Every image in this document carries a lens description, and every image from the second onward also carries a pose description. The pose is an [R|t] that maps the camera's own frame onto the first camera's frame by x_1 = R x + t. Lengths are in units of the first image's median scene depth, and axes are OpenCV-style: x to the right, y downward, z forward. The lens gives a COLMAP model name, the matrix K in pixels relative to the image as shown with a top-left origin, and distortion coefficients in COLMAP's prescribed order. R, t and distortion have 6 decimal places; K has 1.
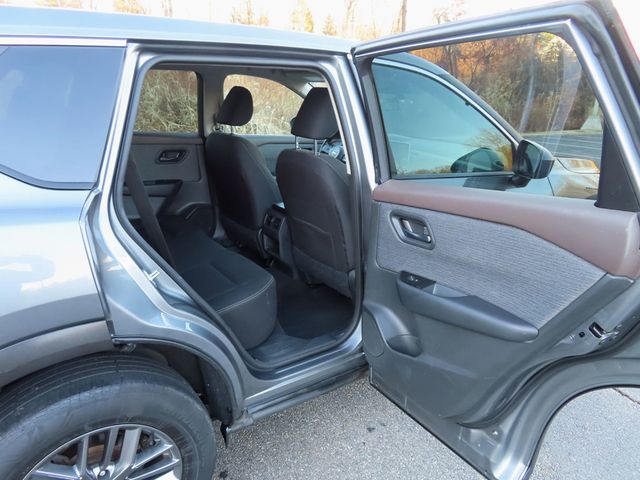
lens RADIAL K [[451.6, 0, 316.2], [0, 451.6, 236.1], [0, 0, 1]] dist [-0.010968, 0.006710]
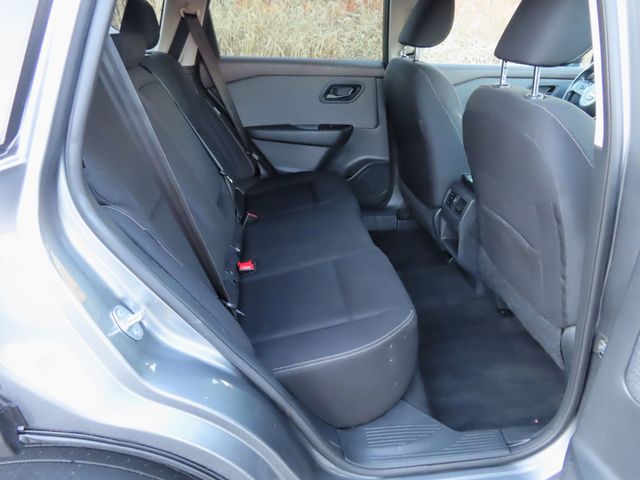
lens RADIAL K [[451.6, 0, 323.1], [0, 451.6, 239.1], [0, 0, 1]] dist [-0.010968, 0.006710]
pose [[0.877449, 0.170136, -0.448482, 0.036372], [-0.106706, 0.980789, 0.163302, -0.066805], [0.467650, -0.095434, 0.878747, 0.349319]]
